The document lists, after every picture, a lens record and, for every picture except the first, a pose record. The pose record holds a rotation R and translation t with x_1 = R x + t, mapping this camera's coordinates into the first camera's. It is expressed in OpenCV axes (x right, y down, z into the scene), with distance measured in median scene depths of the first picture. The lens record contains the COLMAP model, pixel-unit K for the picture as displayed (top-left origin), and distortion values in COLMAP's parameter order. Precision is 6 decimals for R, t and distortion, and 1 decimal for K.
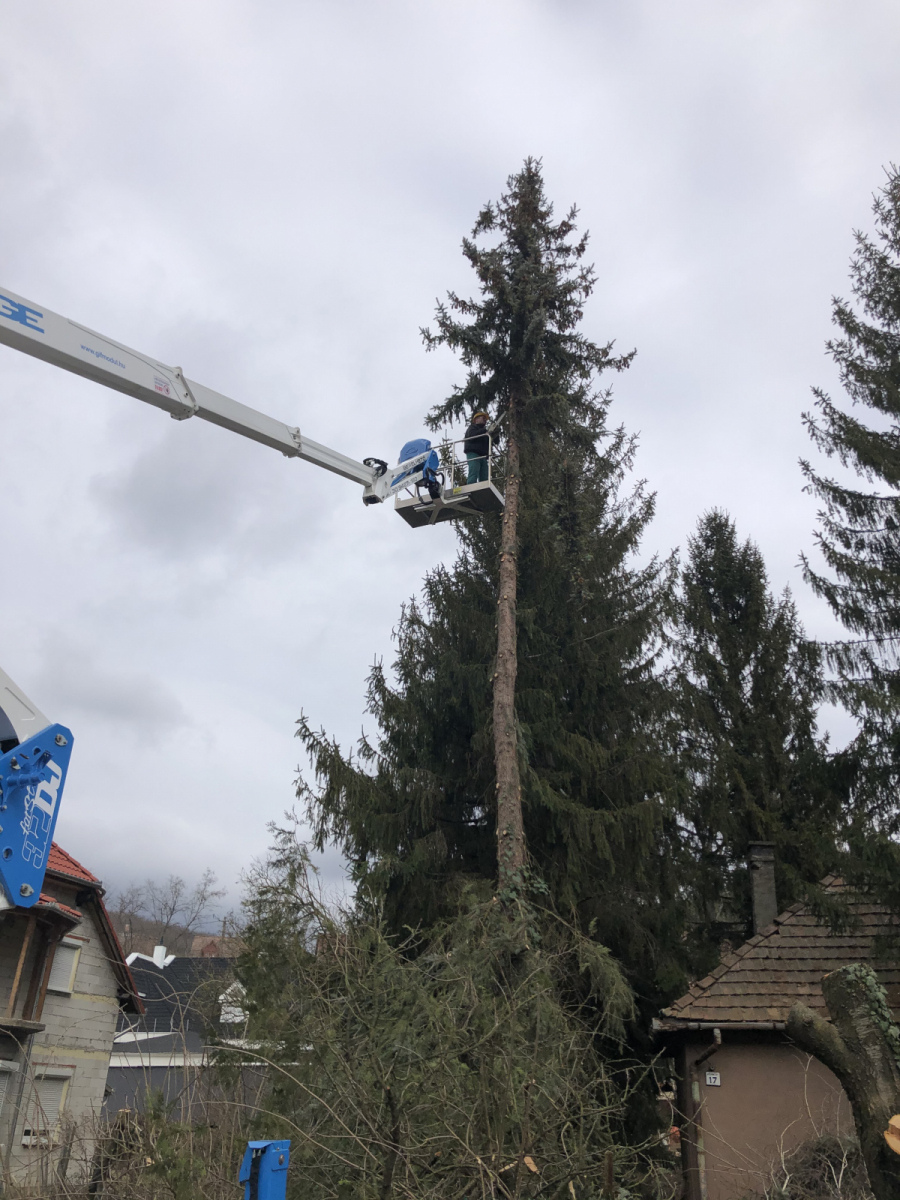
lens RADIAL K [[980.0, 0, 477.7], [0, 980.0, 575.2], [0, 0, 1]] dist [0.000005, 0.004578]
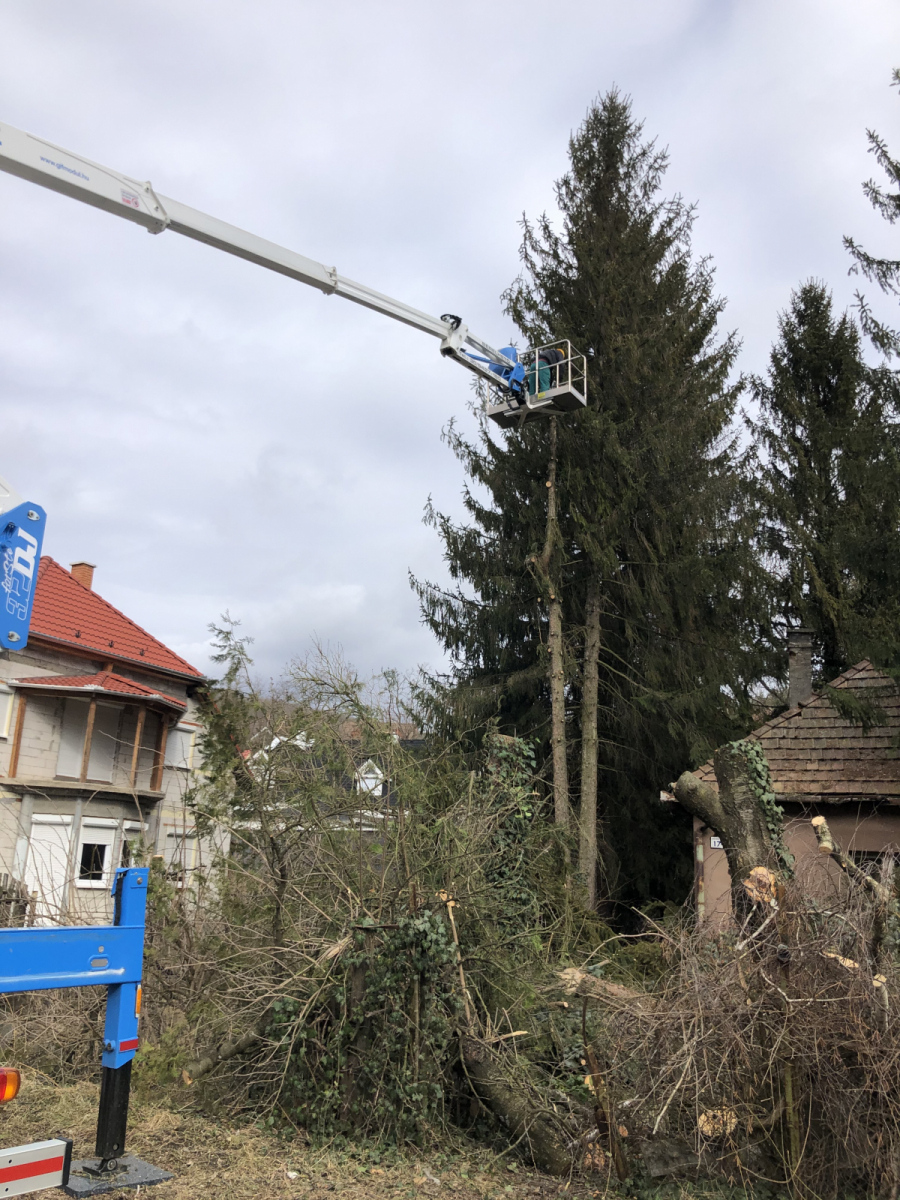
lens RADIAL K [[990.7, 0, 448.4], [0, 990.7, 608.9], [0, 0, 1]] dist [-0.043500, 0.083886]
pose [[0.985037, -0.024867, -0.170541, 0.123250], [0.064445, 0.970897, 0.230662, -0.005556], [0.159842, -0.238201, 0.957972, -0.024188]]
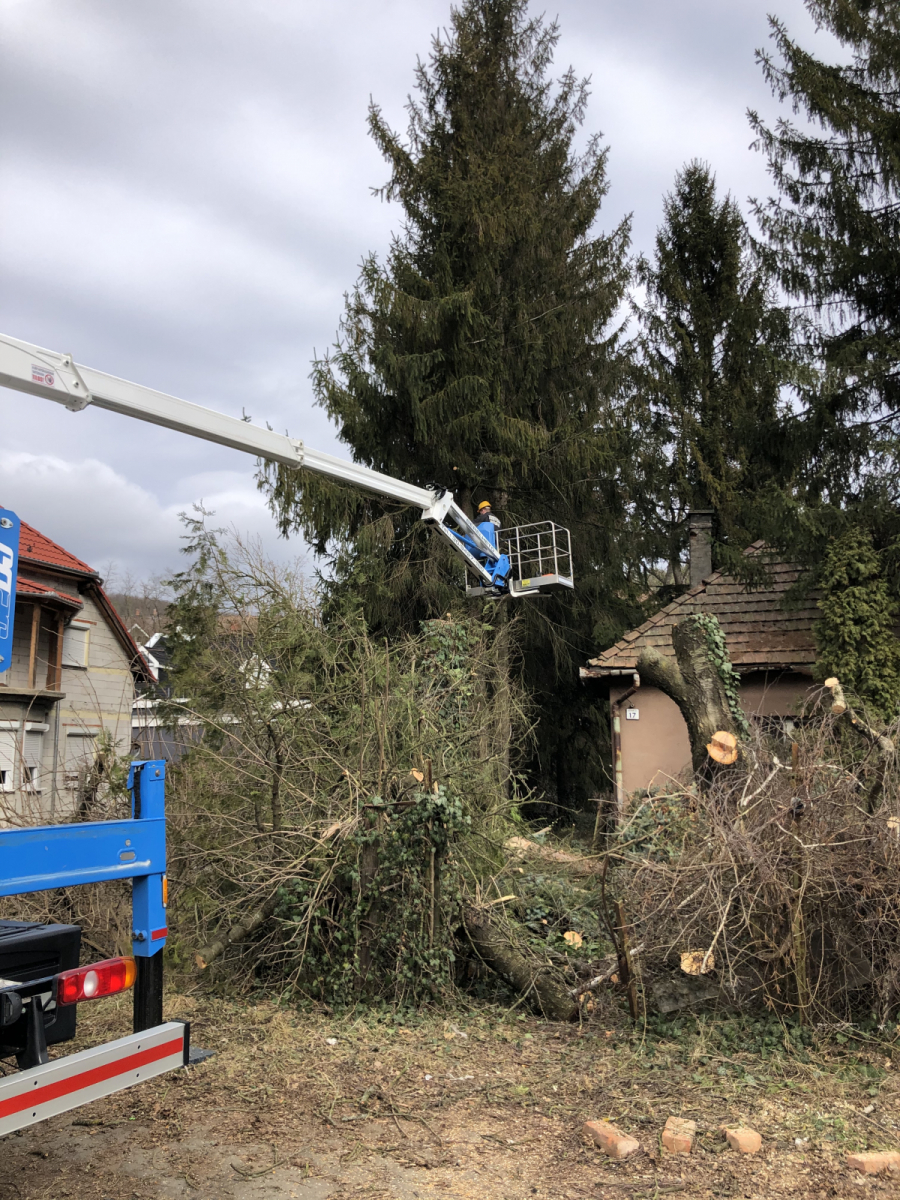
lens RADIAL K [[981.0, 0, 444.0], [0, 981.0, 595.4], [0, 0, 1]] dist [0.009409, 0.005753]
pose [[0.998258, -0.038945, -0.044331, 0.067673], [0.051507, 0.941661, 0.332599, -0.006483], [0.028792, -0.334302, 0.942026, -0.030831]]
